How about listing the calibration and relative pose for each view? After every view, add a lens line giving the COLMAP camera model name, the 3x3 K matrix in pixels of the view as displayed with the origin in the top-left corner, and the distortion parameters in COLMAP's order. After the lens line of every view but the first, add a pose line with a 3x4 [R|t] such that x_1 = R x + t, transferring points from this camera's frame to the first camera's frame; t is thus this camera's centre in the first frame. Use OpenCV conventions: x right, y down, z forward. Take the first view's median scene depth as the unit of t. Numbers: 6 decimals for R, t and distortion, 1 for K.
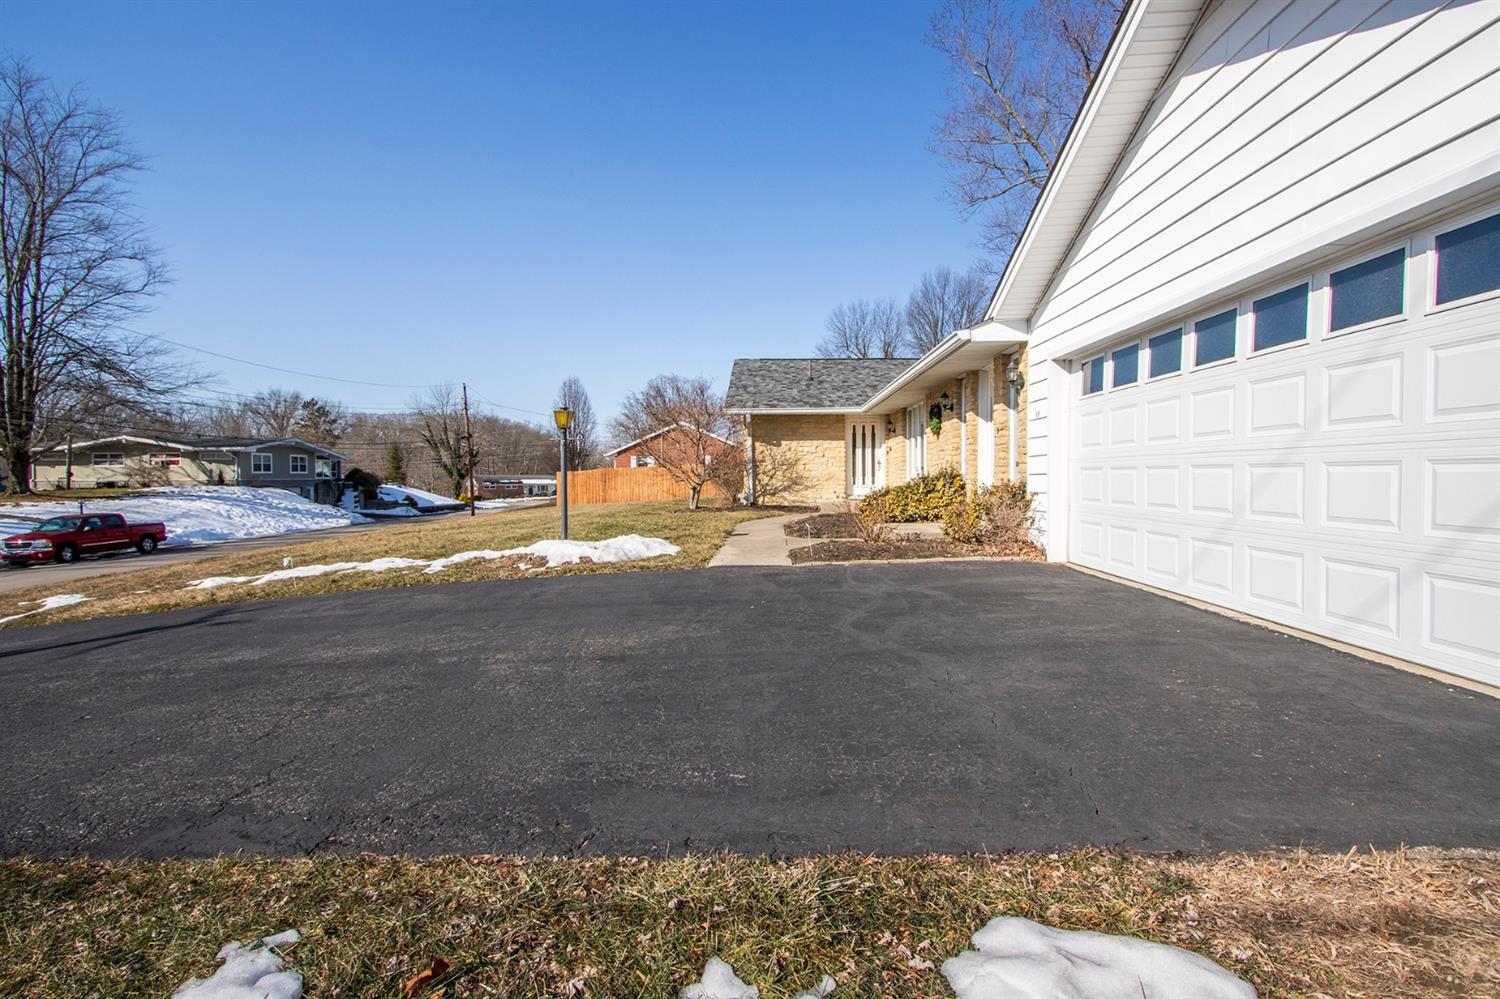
lens RADIAL K [[748.1, 0, 750.9], [0, 748.1, 507.4], [0, 0, 1]] dist [0.000479, 0.000090]
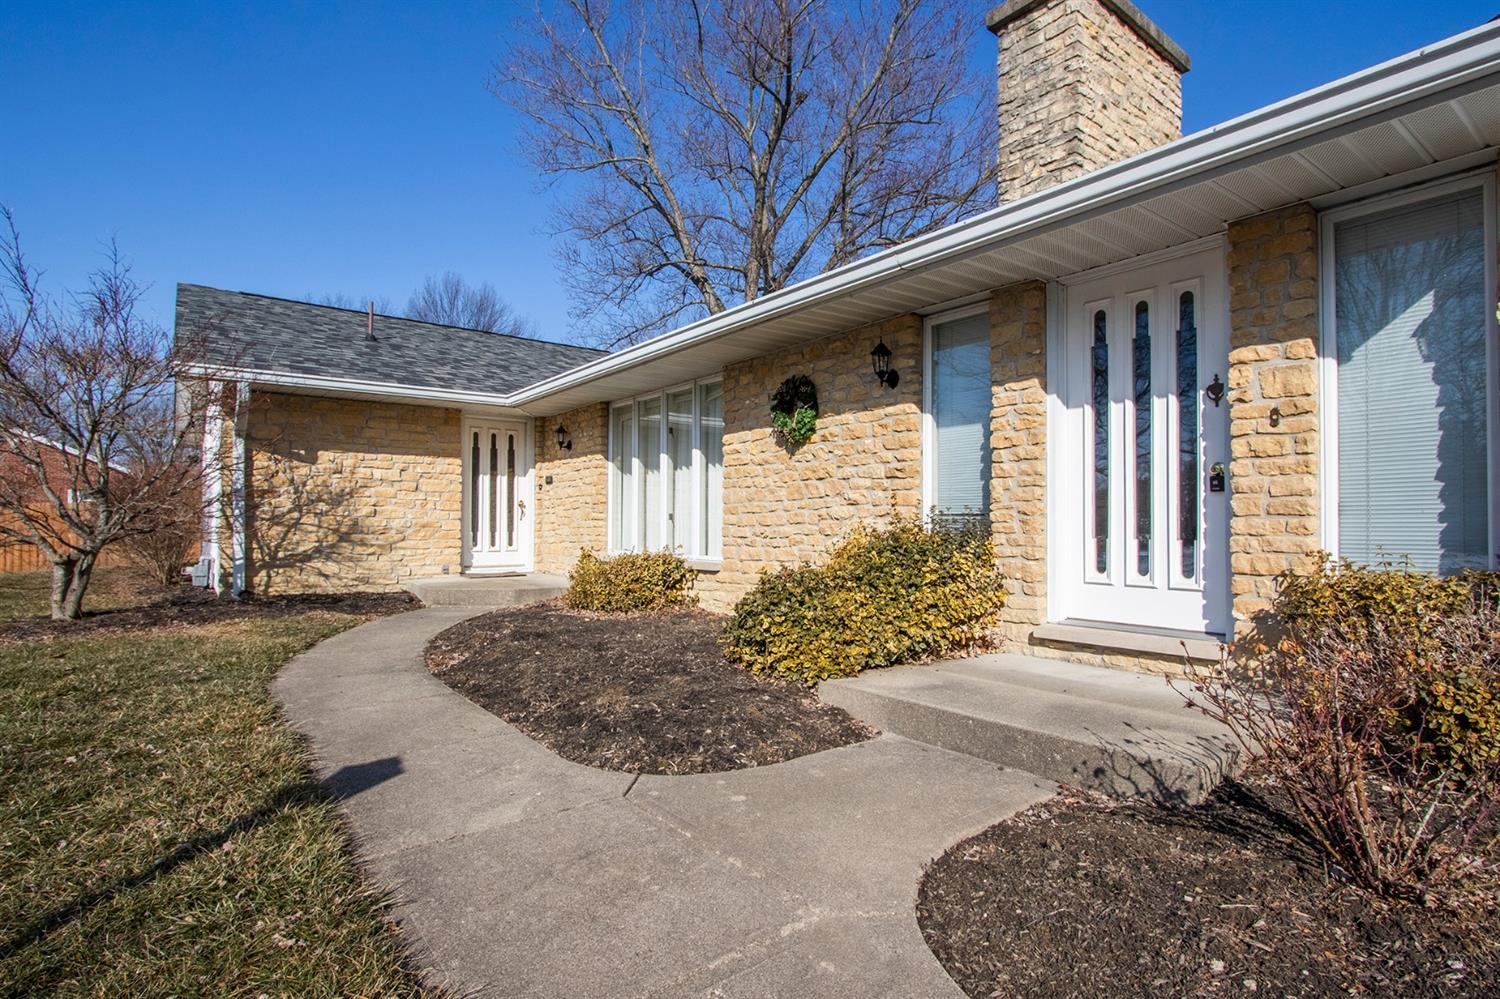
lens RADIAL K [[748.1, 0, 750.9], [0, 748.1, 507.4], [0, 0, 1]] dist [0.000479, 0.000090]
pose [[0.769715, 0.017943, 0.638135, -0.049747], [0.021188, 0.998336, -0.053629, -0.023695], [-0.638036, 0.054800, 0.768054, 0.473804]]
